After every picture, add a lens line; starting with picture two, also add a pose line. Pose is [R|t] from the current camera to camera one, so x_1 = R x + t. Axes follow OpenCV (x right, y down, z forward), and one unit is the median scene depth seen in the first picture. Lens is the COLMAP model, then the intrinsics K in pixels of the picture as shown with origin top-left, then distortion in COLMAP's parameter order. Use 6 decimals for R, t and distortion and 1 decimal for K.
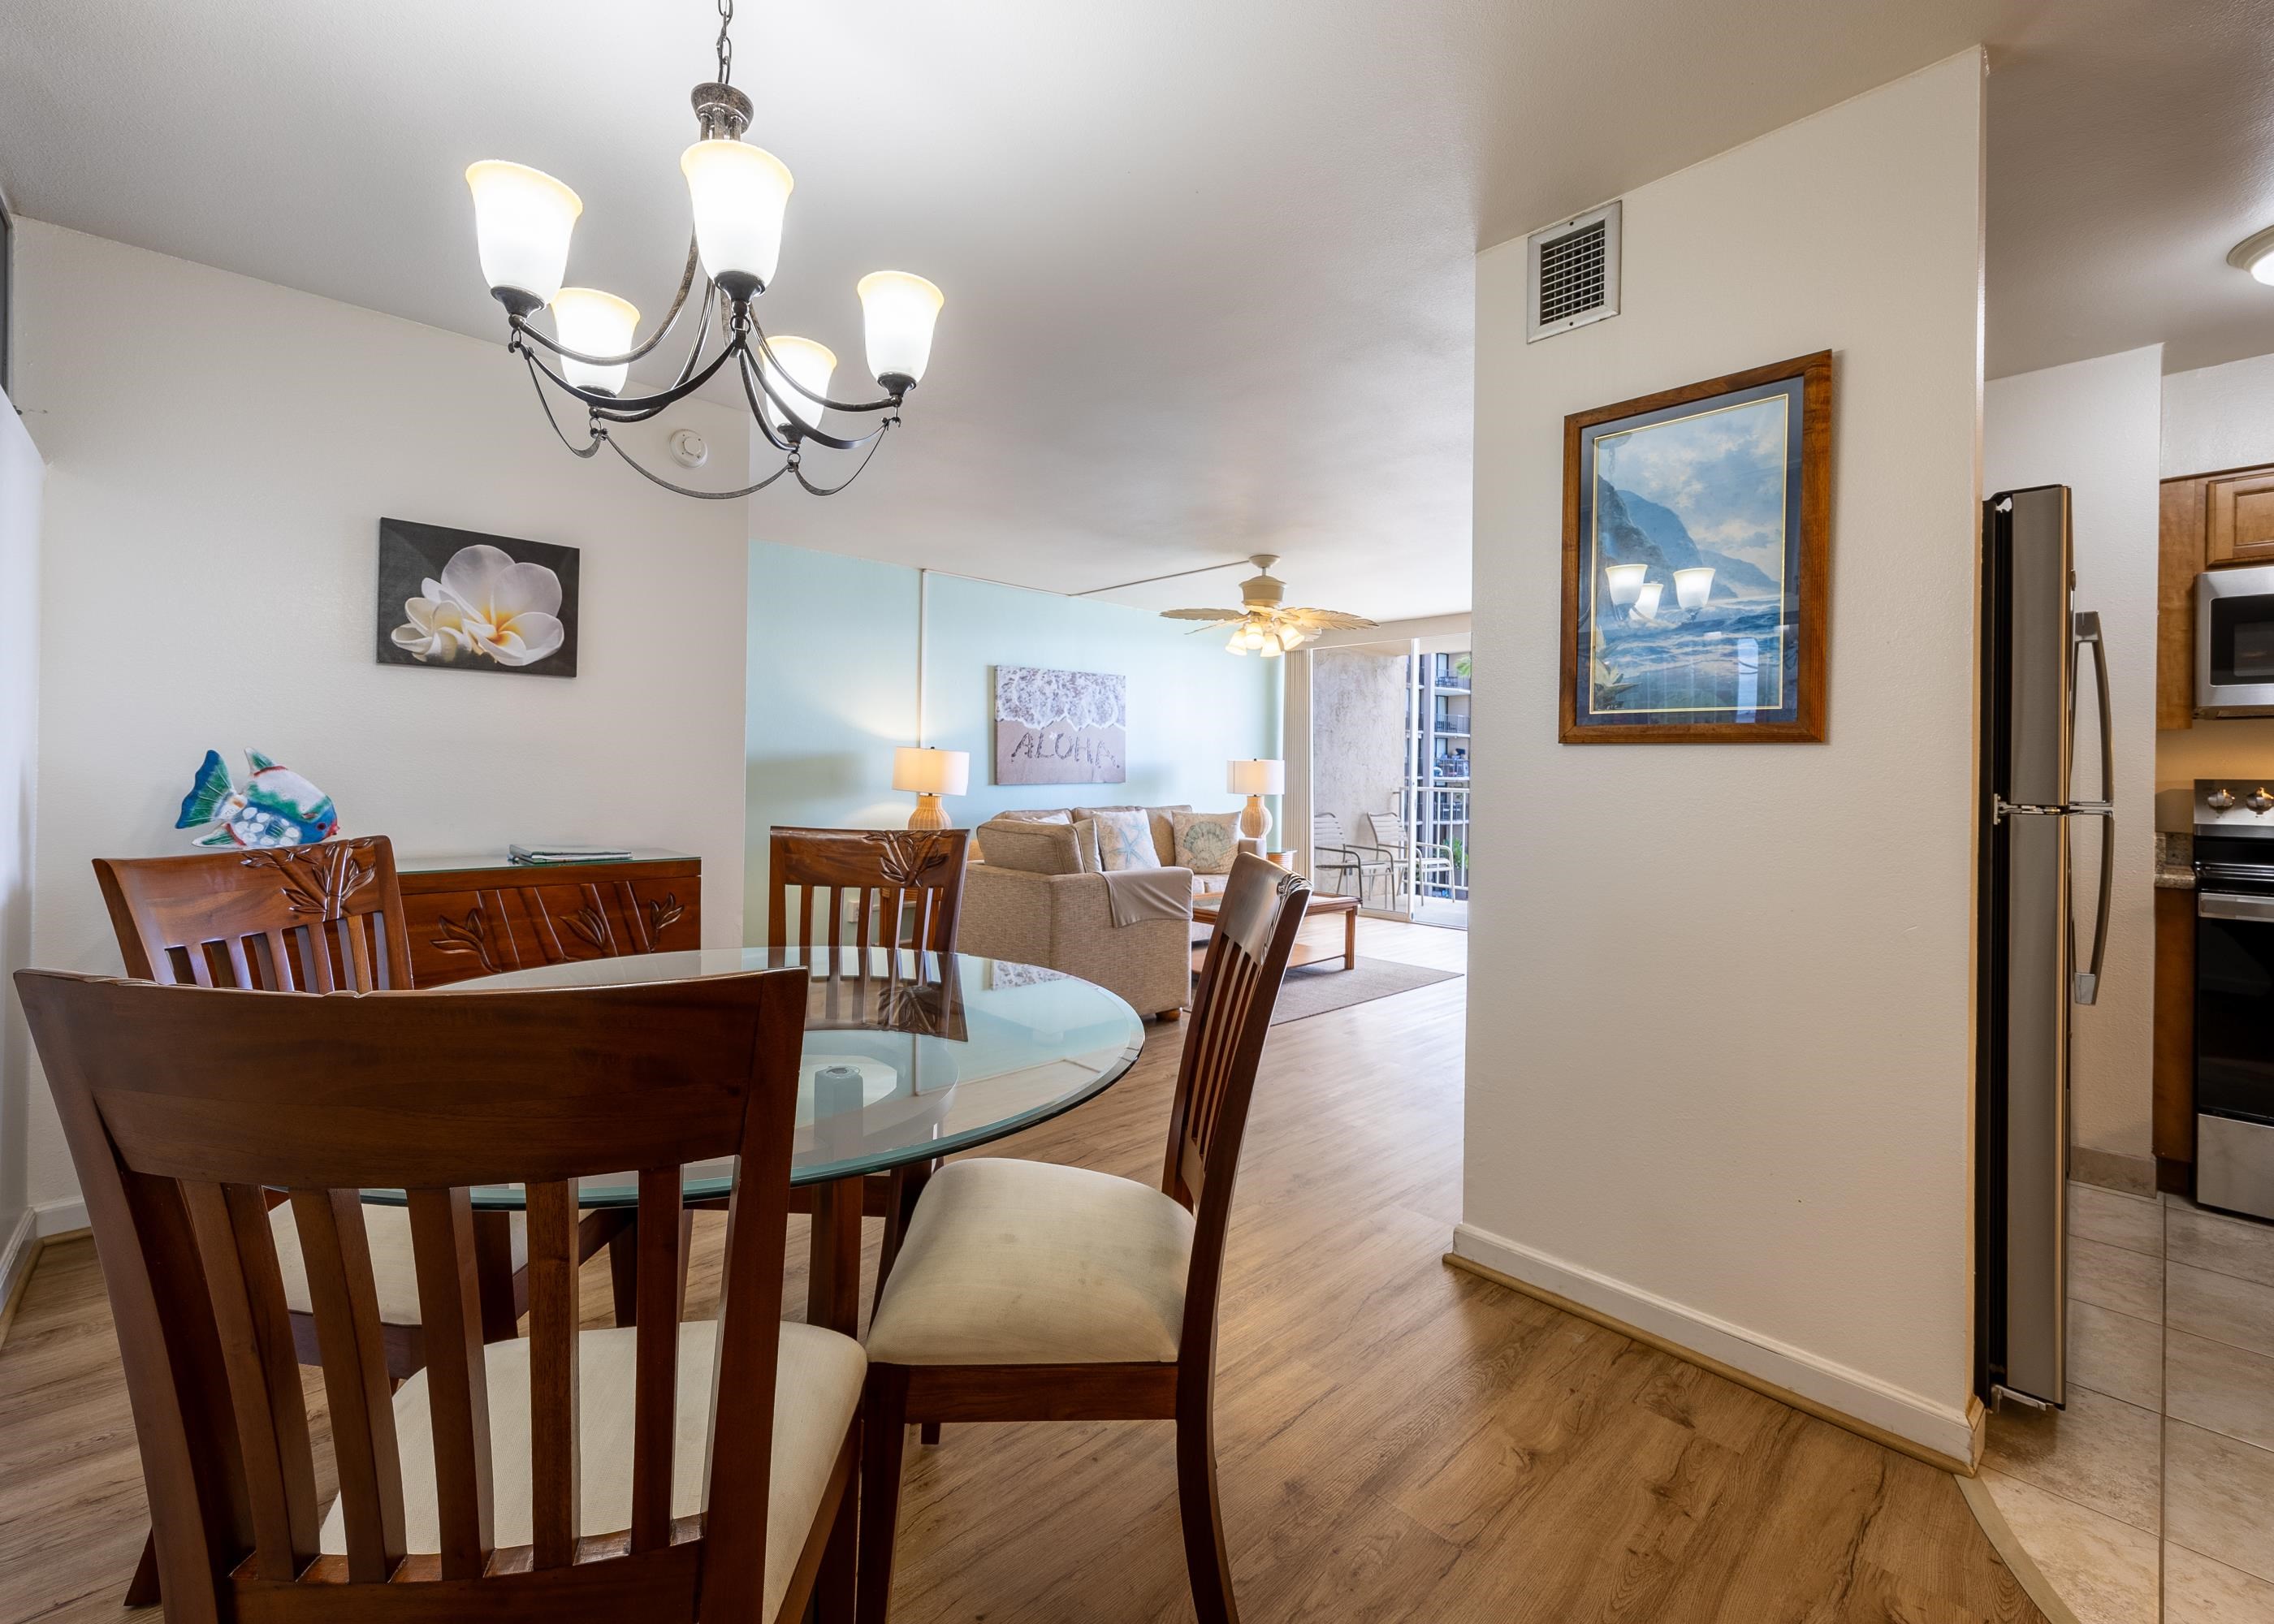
lens RADIAL K [[968.6, 0, 1055.8], [0, 968.6, 784.4], [0, 0, 1]] dist [-0.001571, -0.001221]
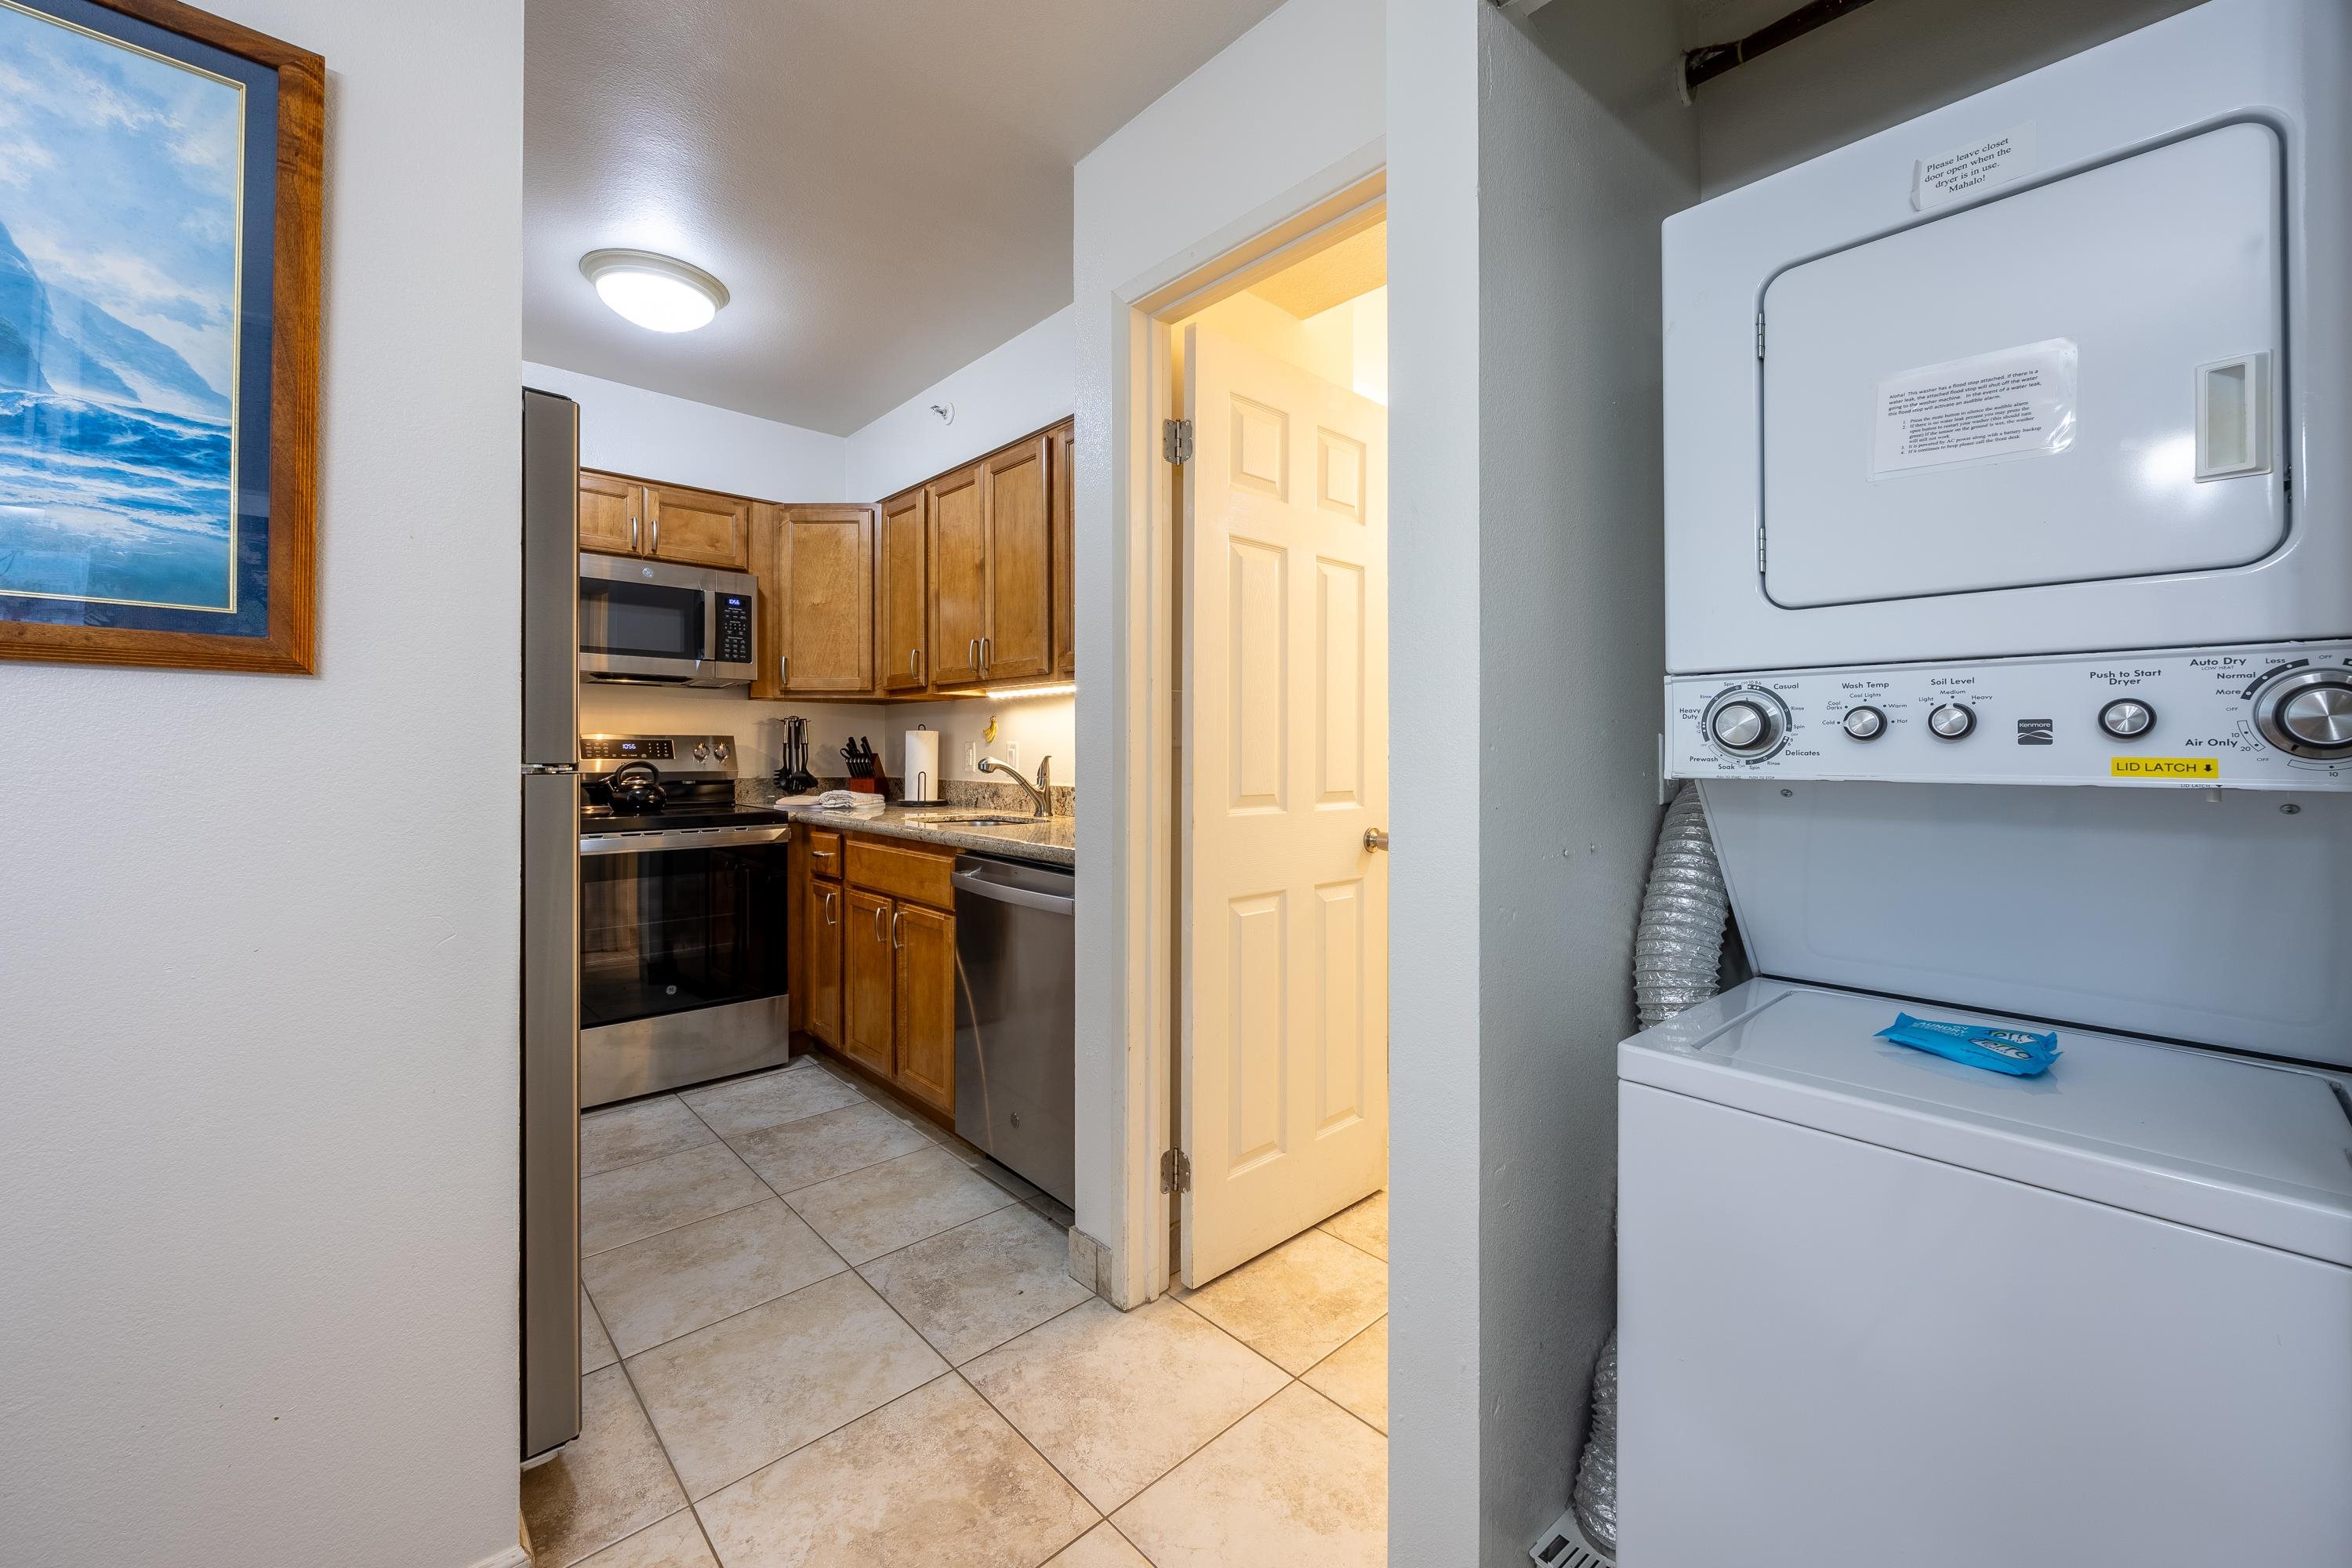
lens RADIAL K [[921.6, 0, 1175.2], [0, 921.6, 742.5], [0, 0, 1]] dist [-0.005699, 0.001717]
pose [[-0.037134, -0.008955, 0.999270, 0.056338], [0.004370, 0.999949, 0.009124, -0.000801], [-0.999301, 0.004705, -0.037093, 0.150356]]
